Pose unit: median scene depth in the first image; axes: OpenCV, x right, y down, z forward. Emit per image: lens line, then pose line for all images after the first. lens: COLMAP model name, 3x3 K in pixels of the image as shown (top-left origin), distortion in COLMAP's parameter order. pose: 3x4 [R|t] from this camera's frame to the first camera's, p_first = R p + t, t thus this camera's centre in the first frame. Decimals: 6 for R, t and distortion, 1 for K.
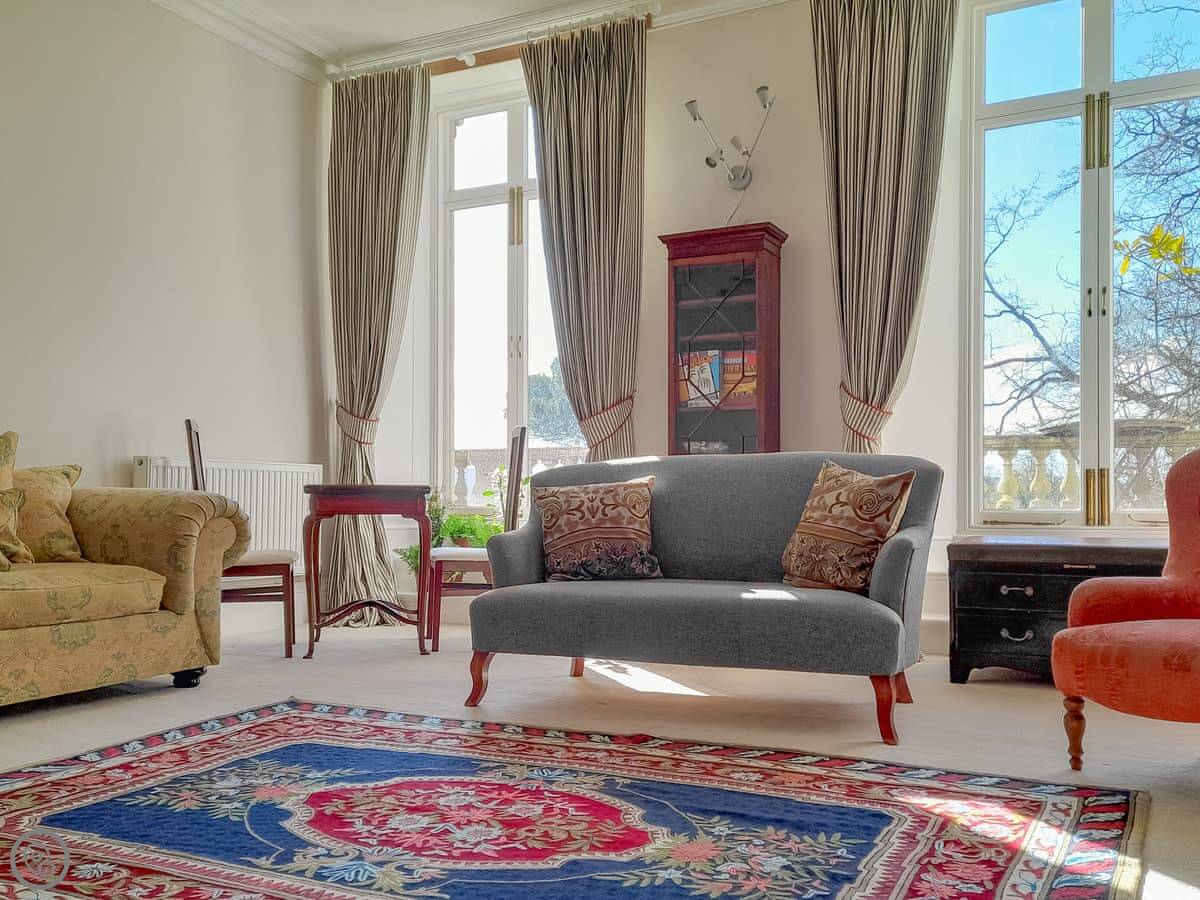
lens RADIAL K [[1077.1, 0, 638.9], [0, 1077.1, 487.6], [0, 0, 1]] dist [0.040143, -0.014754]
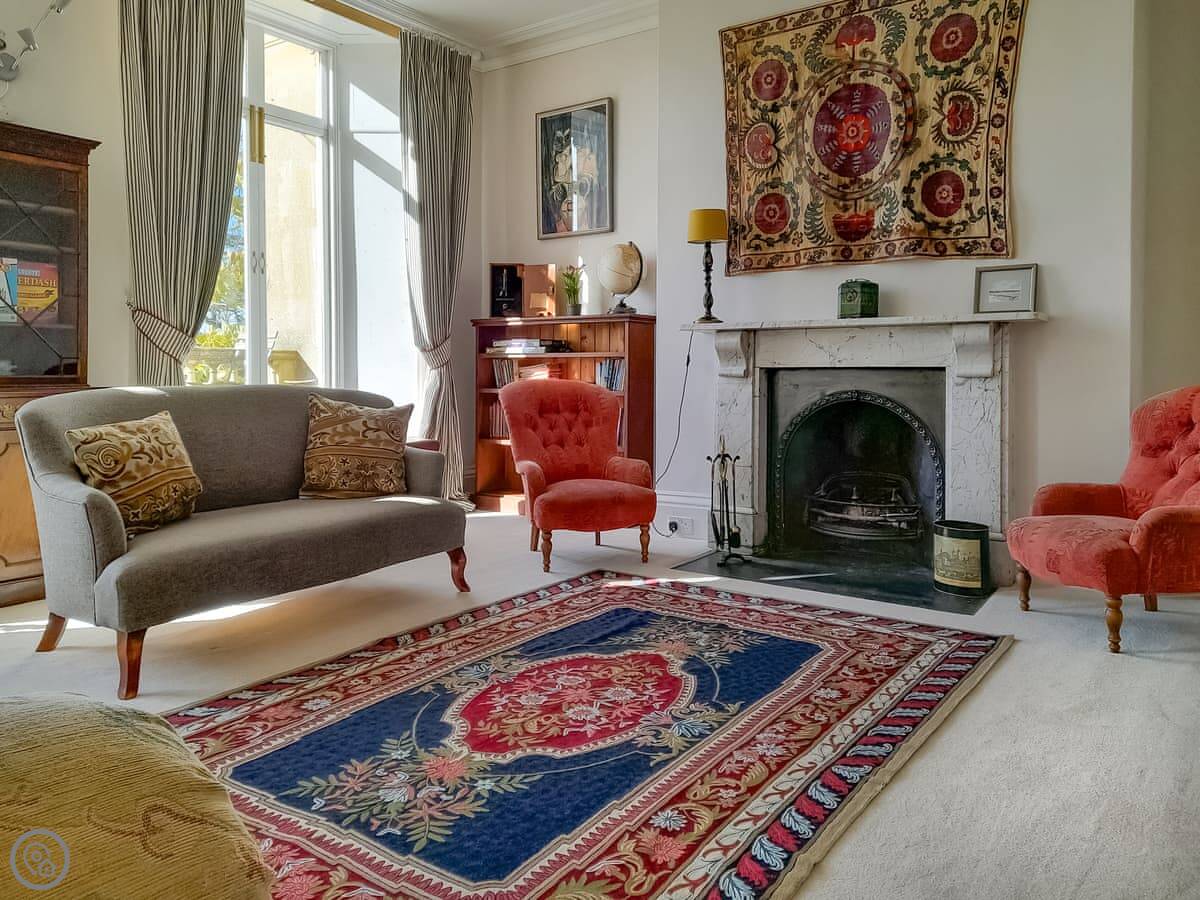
lens RADIAL K [[881.4, 0, 633.2], [0, 881.4, 388.4], [0, 0, 1]] dist [0.055010, -0.035163]
pose [[0.140098, -0.019011, 0.989955, -1.075505], [-0.012622, 0.999700, 0.020985, -0.078418], [-0.990057, -0.015435, 0.139816, 0.714272]]
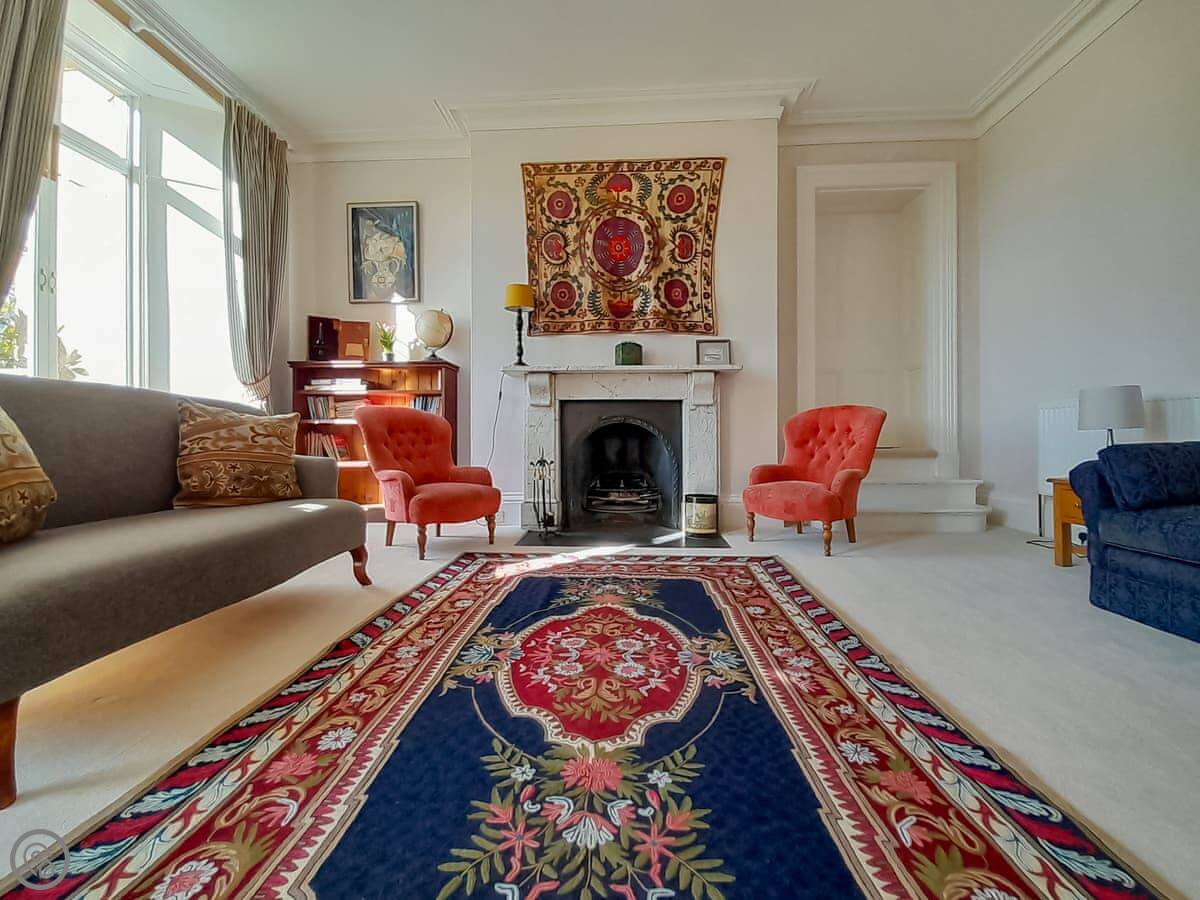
lens RADIAL K [[495.3, 0, 610.6], [0, 495.3, 440.7], [0, 0, 1]] dist [0.005589, -0.004622]
pose [[-0.391941, -0.006024, 0.919971, -0.676096], [-0.008410, 0.999960, 0.002965, 0.022662], [-0.919952, -0.006575, -0.391976, 1.119751]]
